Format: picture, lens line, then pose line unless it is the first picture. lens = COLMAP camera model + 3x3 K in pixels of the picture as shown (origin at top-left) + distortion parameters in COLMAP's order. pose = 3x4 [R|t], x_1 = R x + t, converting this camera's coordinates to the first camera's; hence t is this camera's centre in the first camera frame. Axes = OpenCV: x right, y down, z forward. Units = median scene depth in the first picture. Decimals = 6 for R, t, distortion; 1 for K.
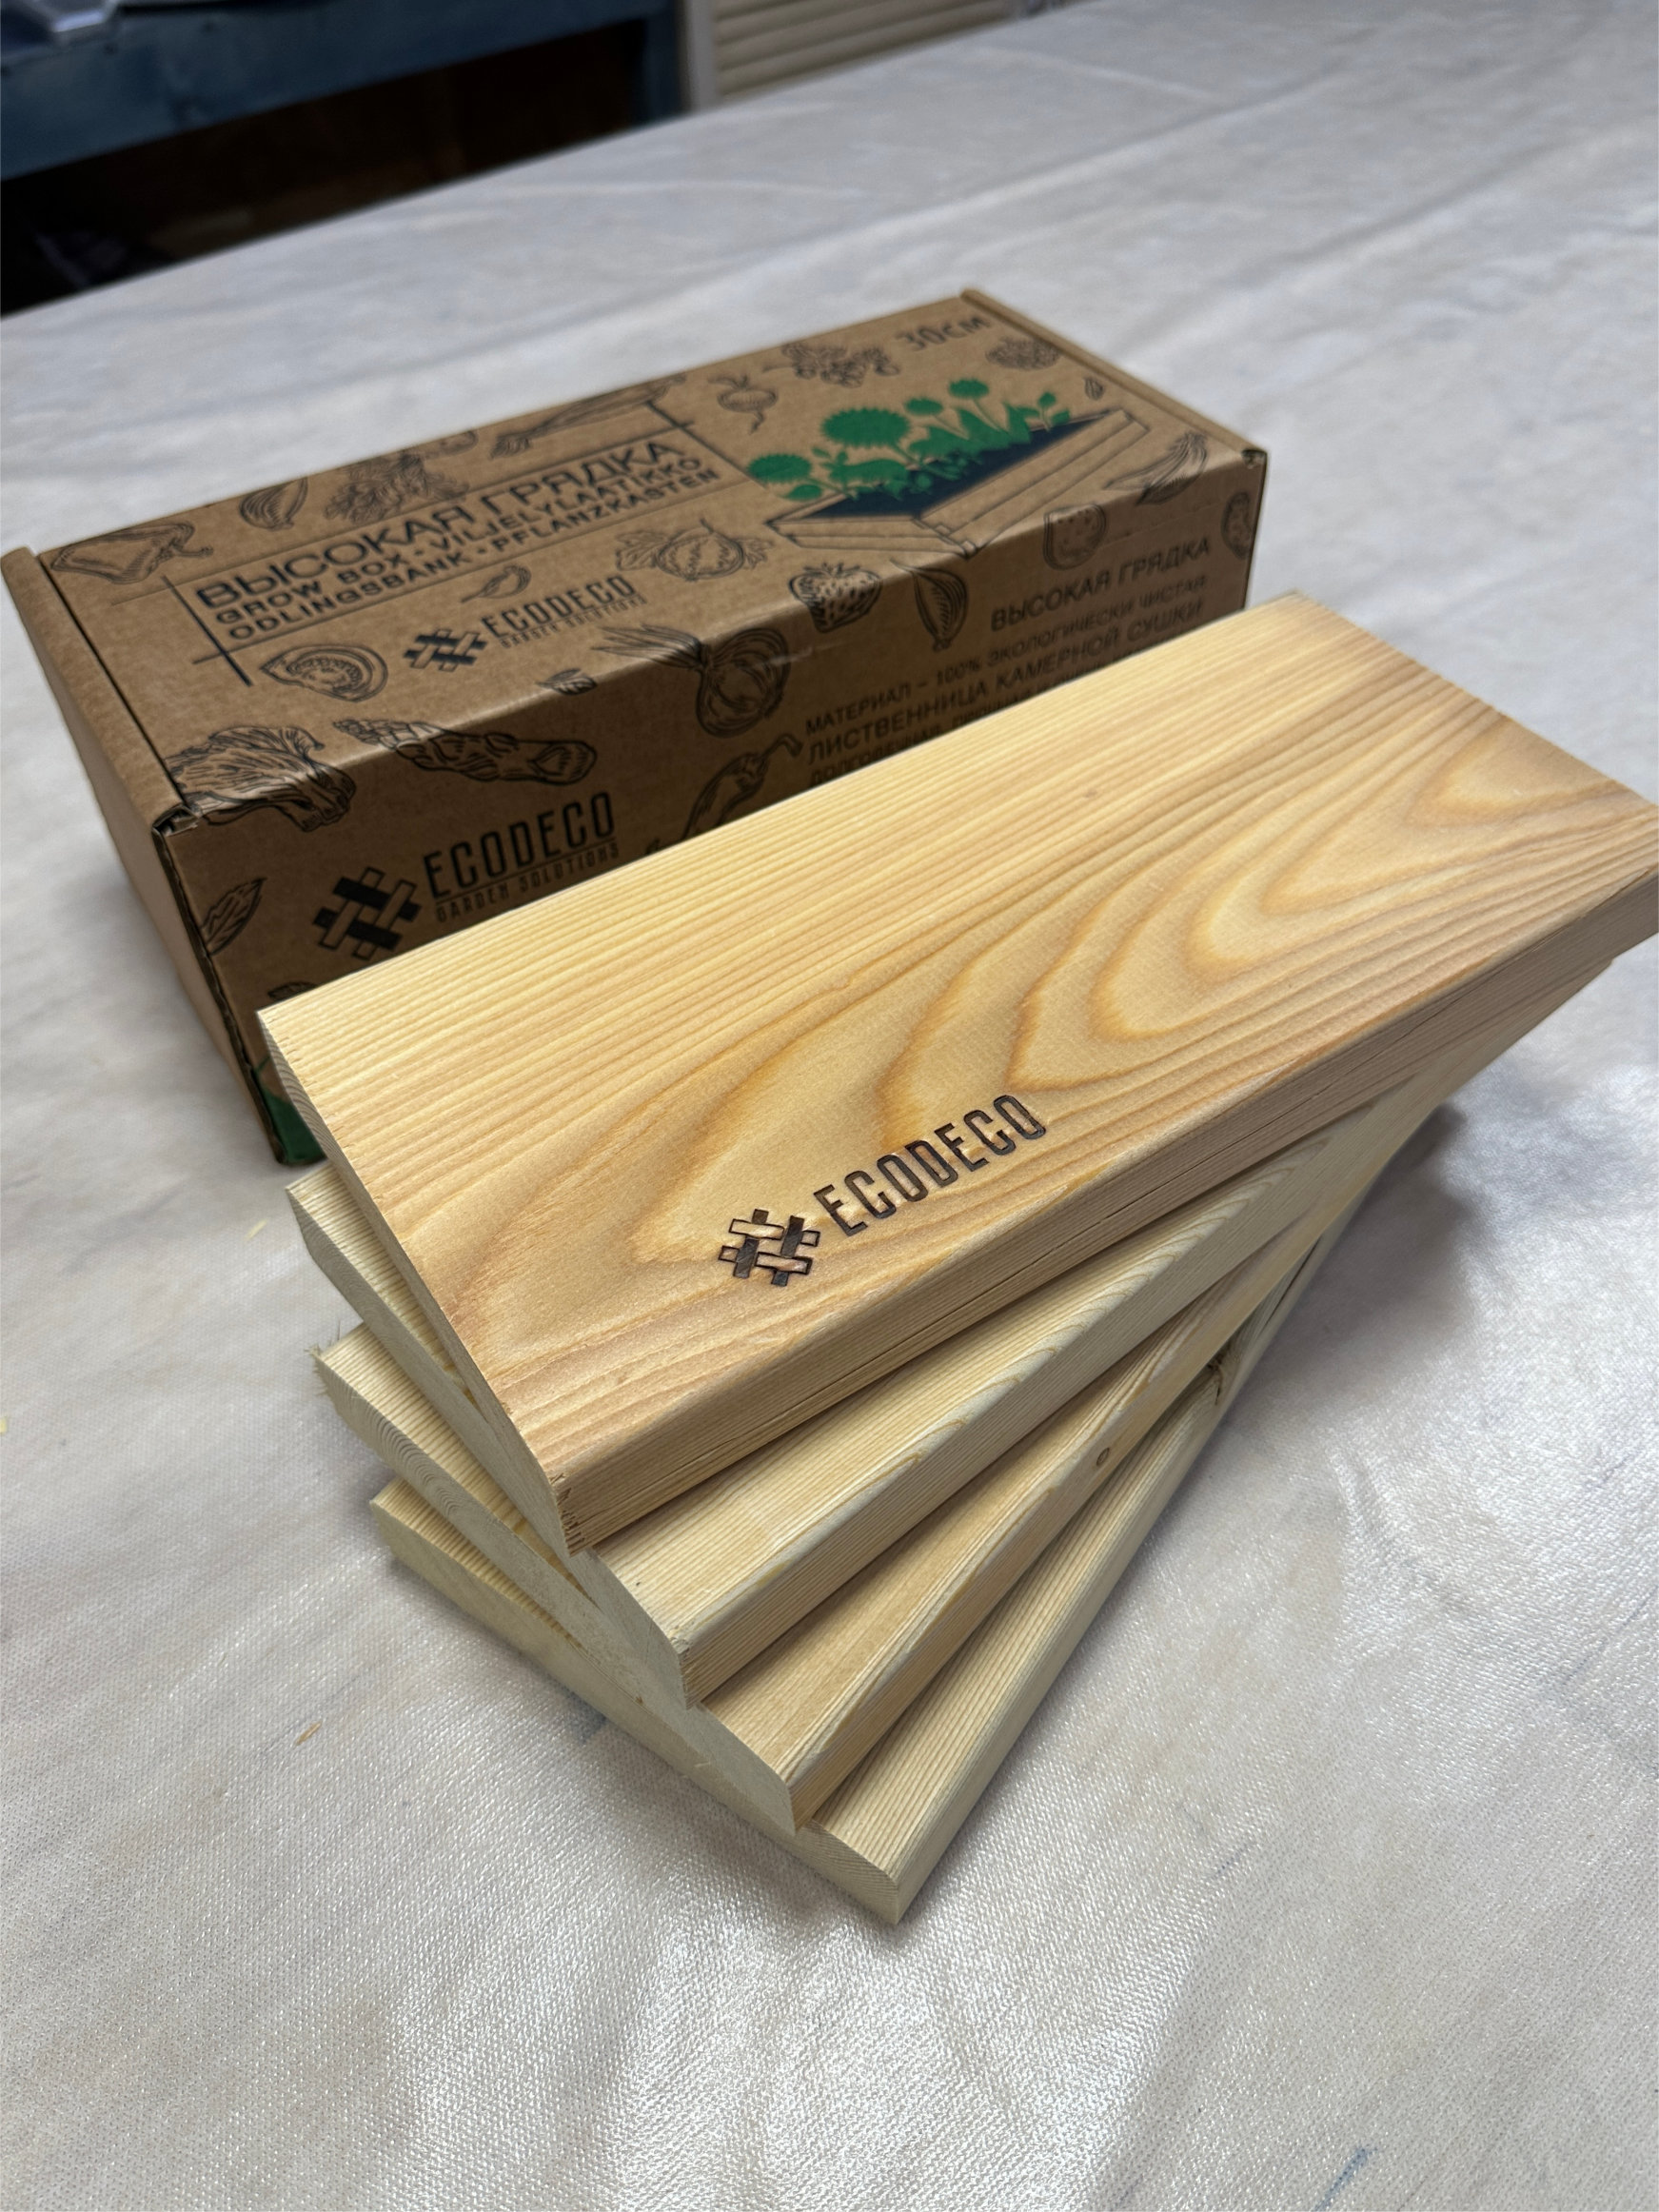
lens RADIAL K [[1397.4, 0, 866.9], [0, 1397.4, 1071.4], [0, 0, 1]] dist [0.043021, -0.068890]
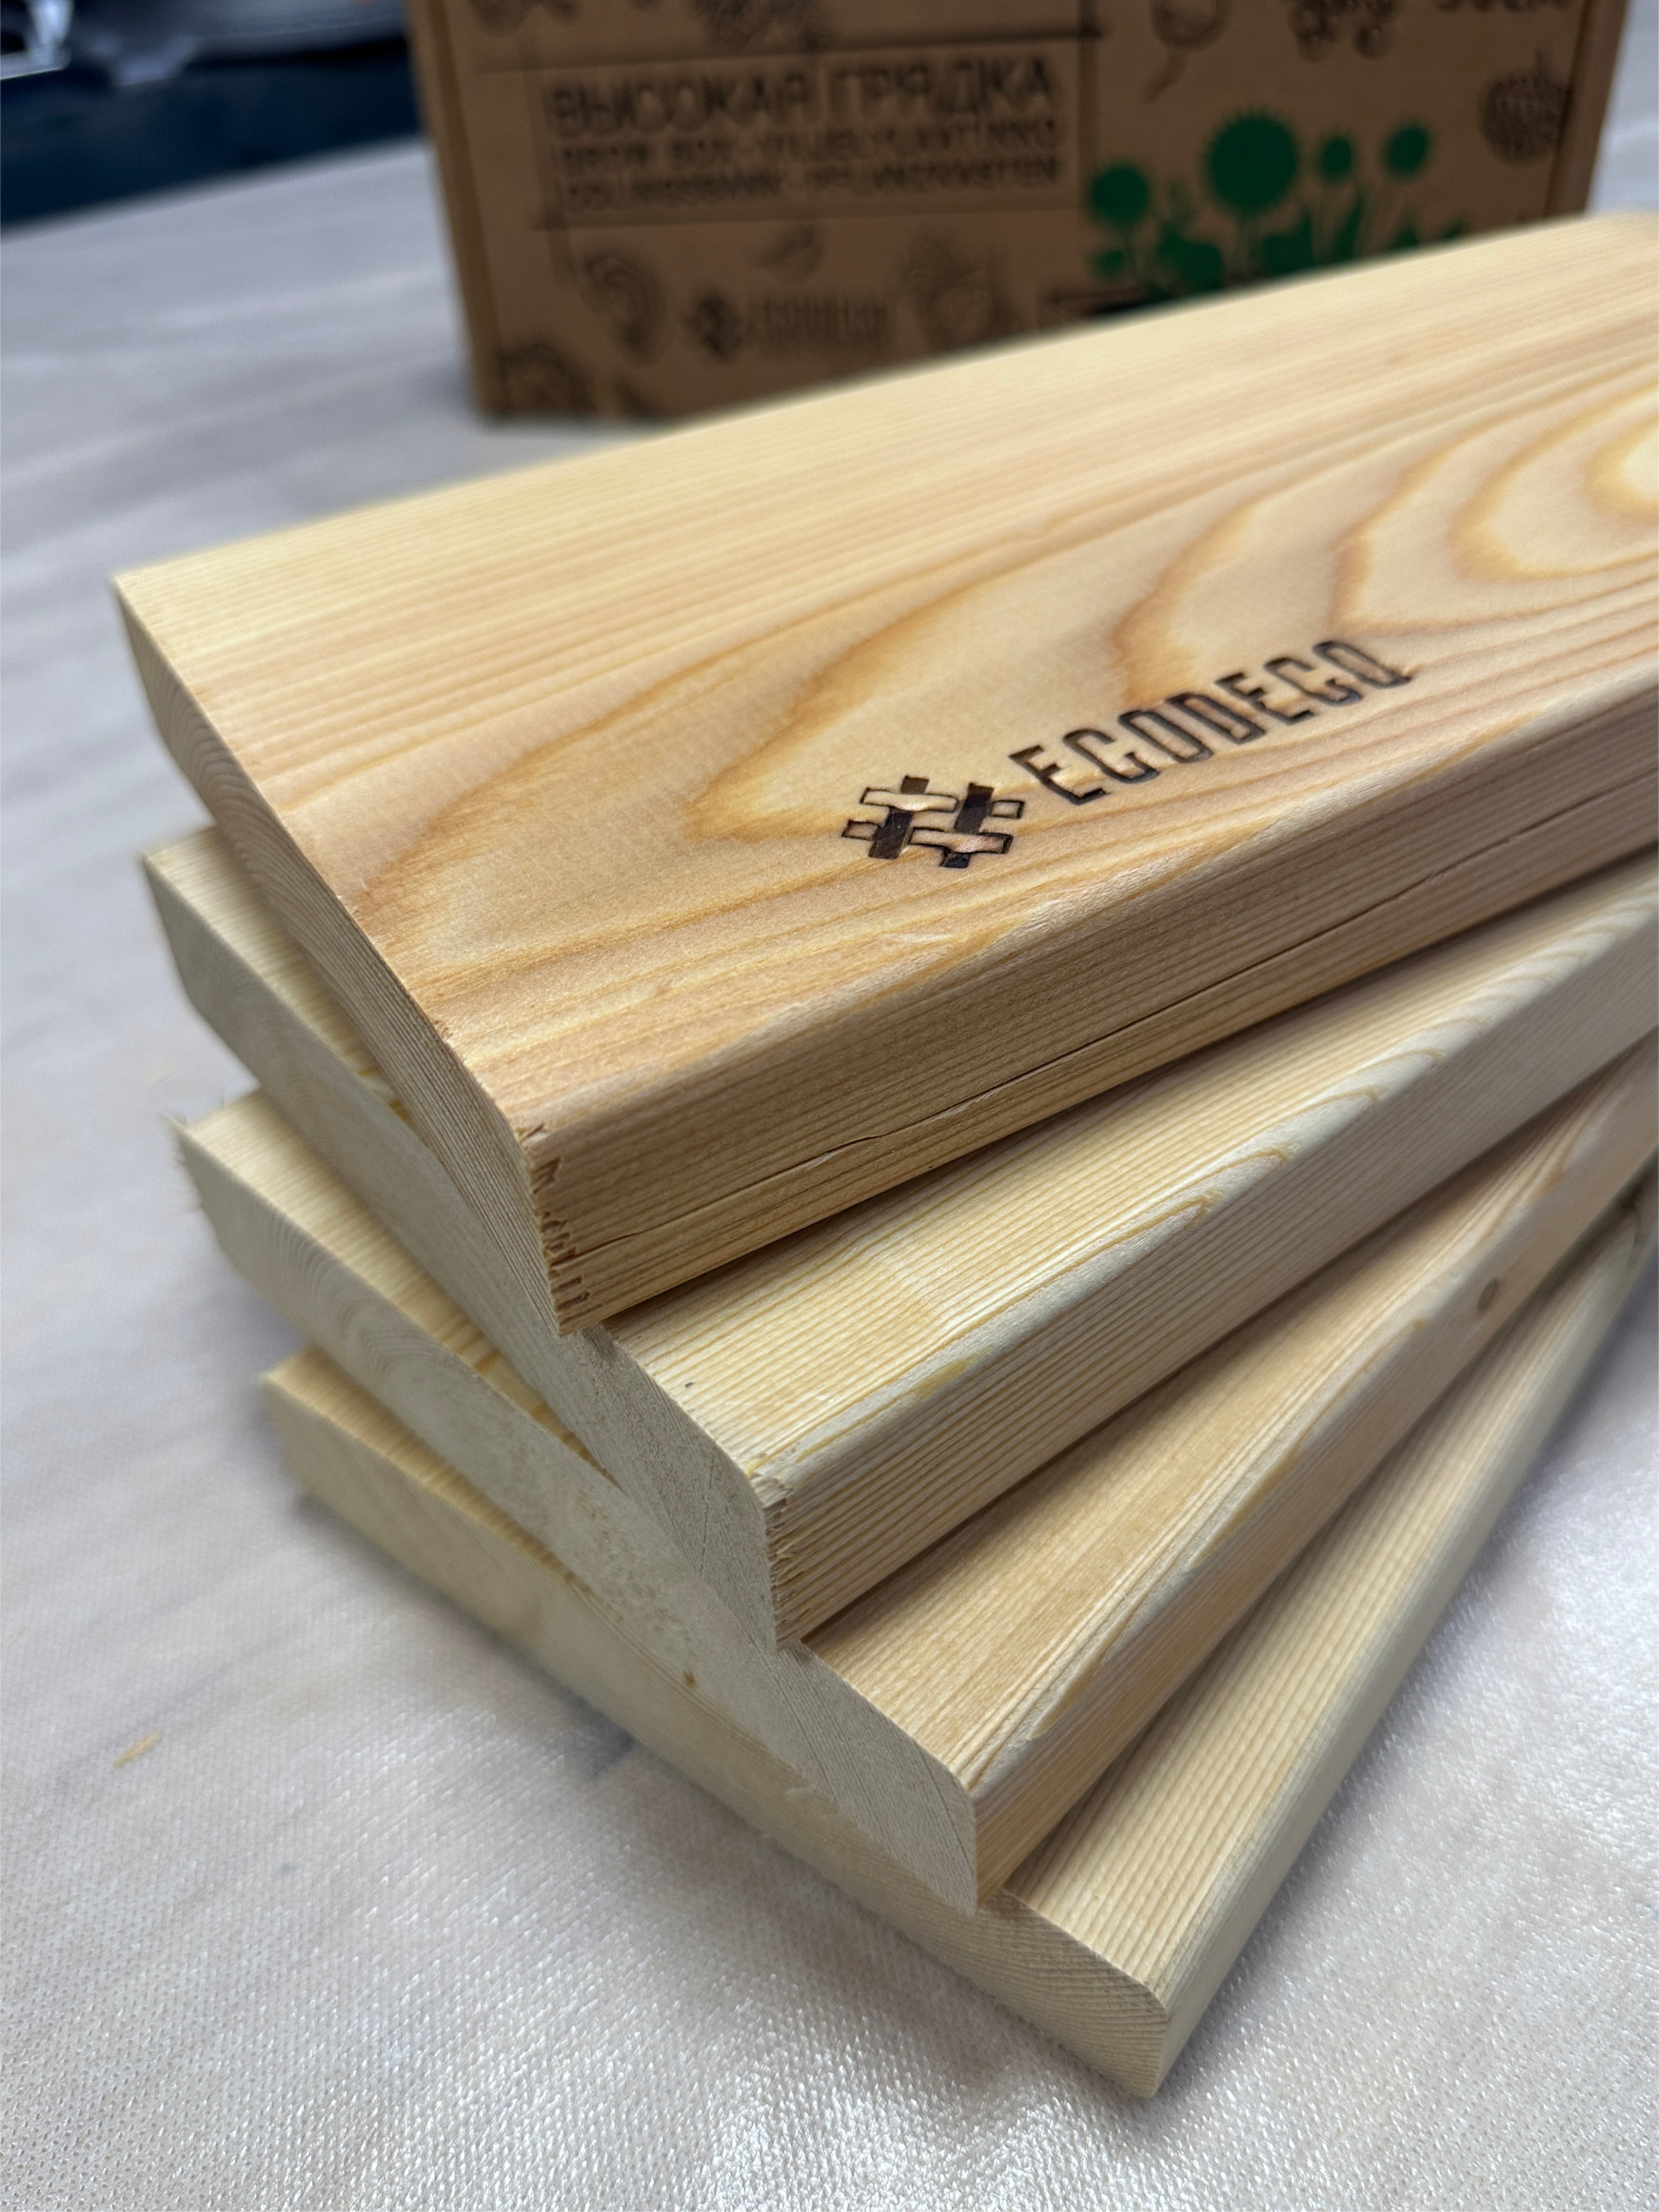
lens RADIAL K [[1568.0, 0, 894.4], [0, 1568.0, 1099.8], [0, 0, 1]] dist [0.056220, -0.113102]
pose [[0.999038, 0.006233, -0.043398, -0.048830], [-0.008946, 0.997999, -0.062591, 0.232465], [0.042921, 0.062919, 0.997095, 0.327660]]
